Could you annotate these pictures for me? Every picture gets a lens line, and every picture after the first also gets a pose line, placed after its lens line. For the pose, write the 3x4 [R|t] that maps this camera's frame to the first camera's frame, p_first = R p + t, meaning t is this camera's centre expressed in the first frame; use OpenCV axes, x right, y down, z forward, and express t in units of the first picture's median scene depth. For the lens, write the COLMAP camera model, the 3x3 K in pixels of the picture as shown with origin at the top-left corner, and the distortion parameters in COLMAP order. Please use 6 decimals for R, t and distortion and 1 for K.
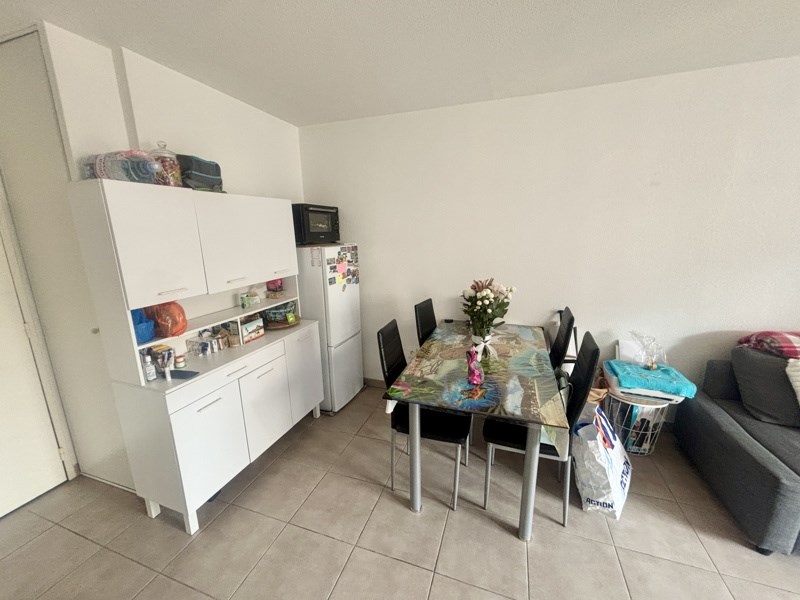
lens RADIAL K [[320.6, 0, 400.0], [0, 320.6, 300.0], [0, 0, 1]] dist [-0.000693, -0.000110]
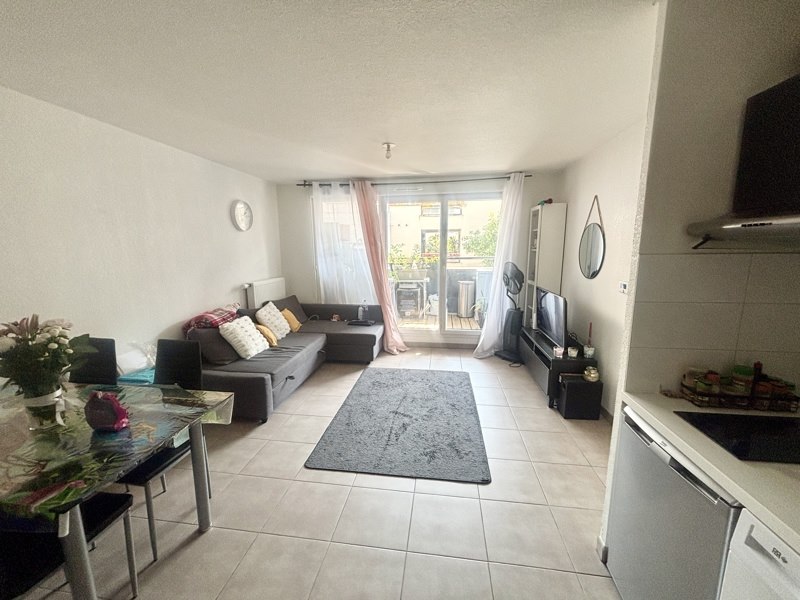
lens RADIAL K [[325.0, 0, 398.6], [0, 325.0, 296.9], [0, 0, 1]] dist [0.000038, -0.000362]
pose [[-0.193594, -0.132718, 0.972063, -0.616002], [0.220418, 0.959594, 0.174913, -0.056170], [-0.956001, 0.248122, -0.156519, 0.302462]]
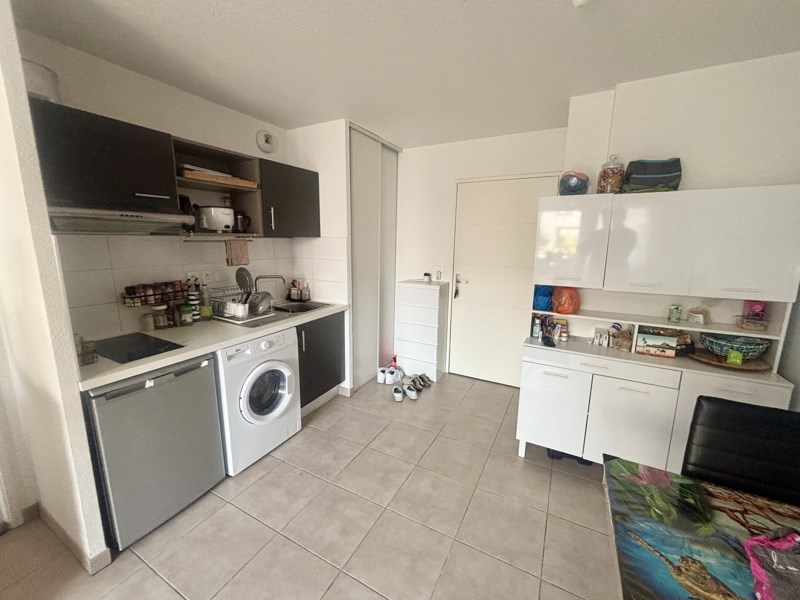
lens RADIAL K [[325.0, 0, 398.6], [0, 325.0, 296.9], [0, 0, 1]] dist [0.000038, -0.000362]
pose [[-0.156327, 0.192989, -0.968668, 0.556065], [-0.218494, 0.949671, 0.224466, -0.088228], [0.963235, 0.246738, -0.106292, 0.438605]]
